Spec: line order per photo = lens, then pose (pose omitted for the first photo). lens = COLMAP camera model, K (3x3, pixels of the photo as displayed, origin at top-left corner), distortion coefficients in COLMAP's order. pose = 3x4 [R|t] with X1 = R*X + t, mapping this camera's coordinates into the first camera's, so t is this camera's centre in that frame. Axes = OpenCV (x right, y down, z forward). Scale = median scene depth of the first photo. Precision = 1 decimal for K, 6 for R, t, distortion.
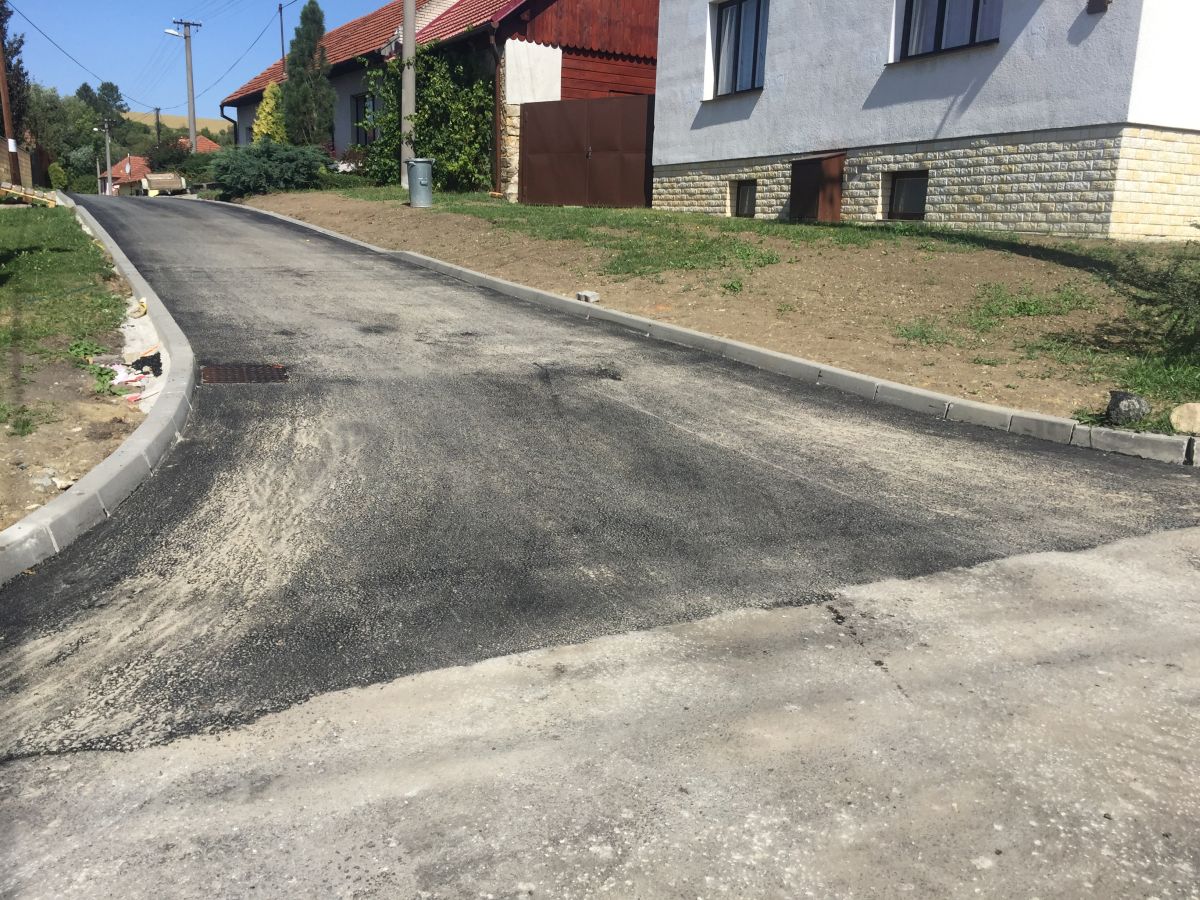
lens RADIAL K [[1016.3, 0, 607.3], [0, 1016.3, 451.0], [0, 0, 1]] dist [0.079999, -0.103758]
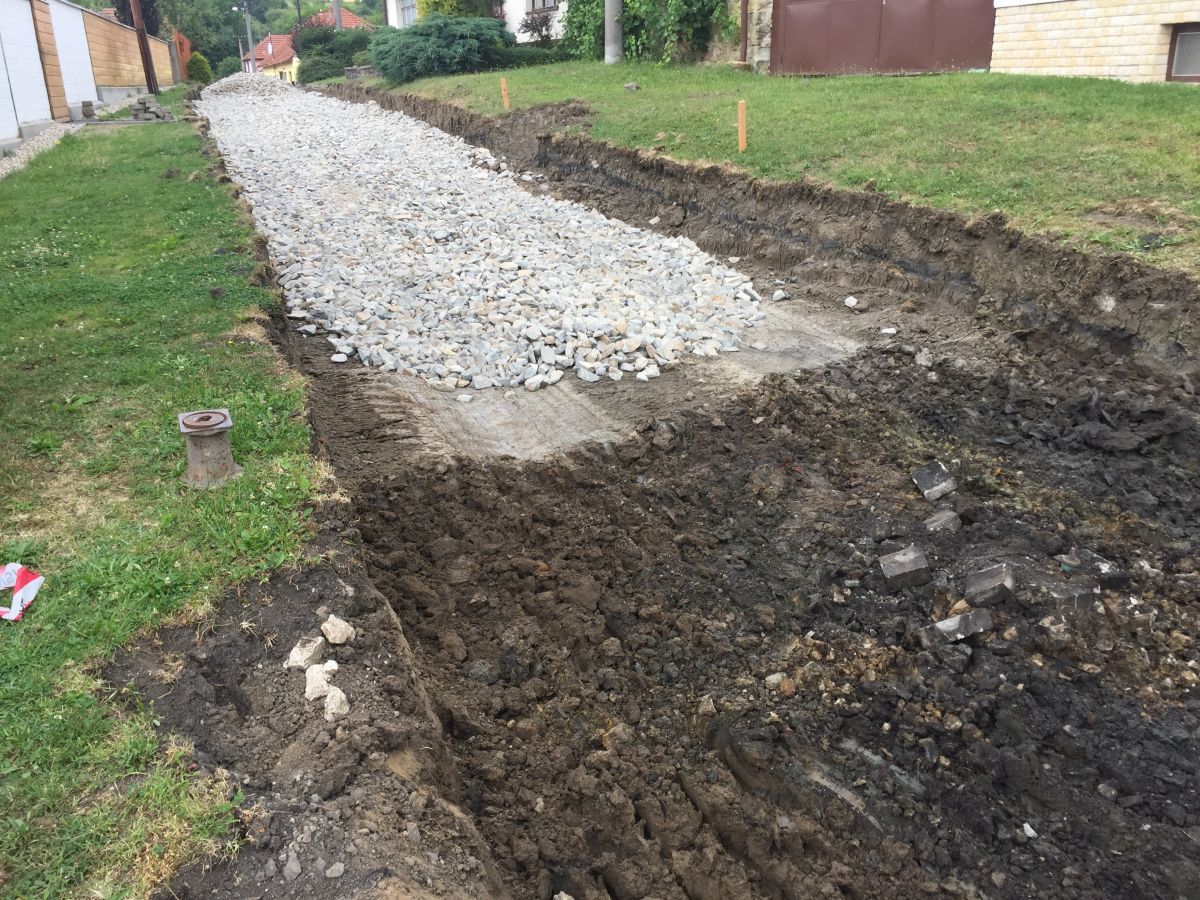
lens RADIAL K [[1016.3, 0, 607.1], [0, 1016.3, 448.0], [0, 0, 1]] dist [0.079999, -0.103758]
pose [[0.990315, -0.011212, -0.138385, -0.249056], [0.028804, 0.991639, 0.125784, -0.167815], [0.135818, -0.128552, 0.982358, 0.512117]]
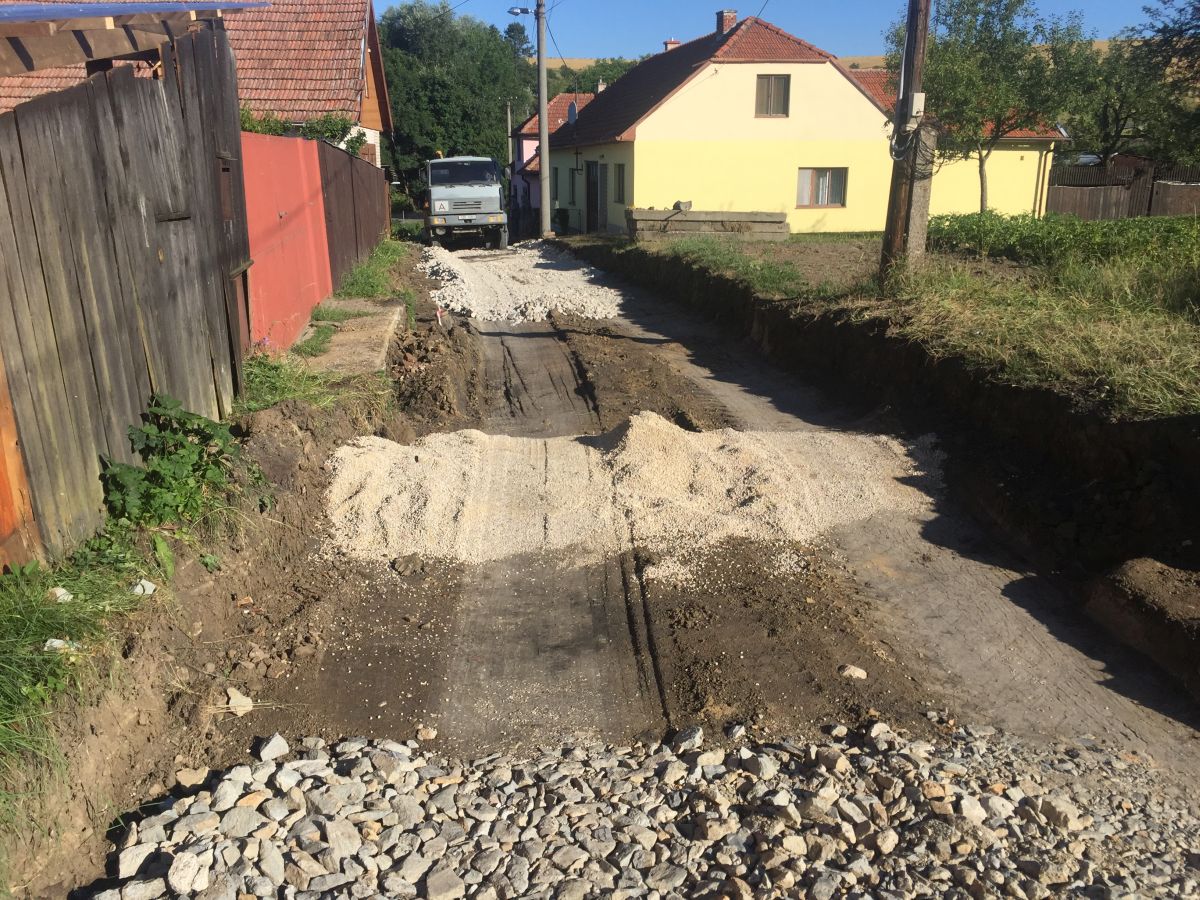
lens RADIAL K [[1016.3, 0, 603.9], [0, 1016.3, 441.8], [0, 0, 1]] dist [0.079999, -0.103758]
pose [[0.938462, 0.054245, -0.341096, -2.695764], [-0.037060, 0.997703, 0.056701, -1.455142], [0.343388, -0.040571, 0.938317, 5.365707]]
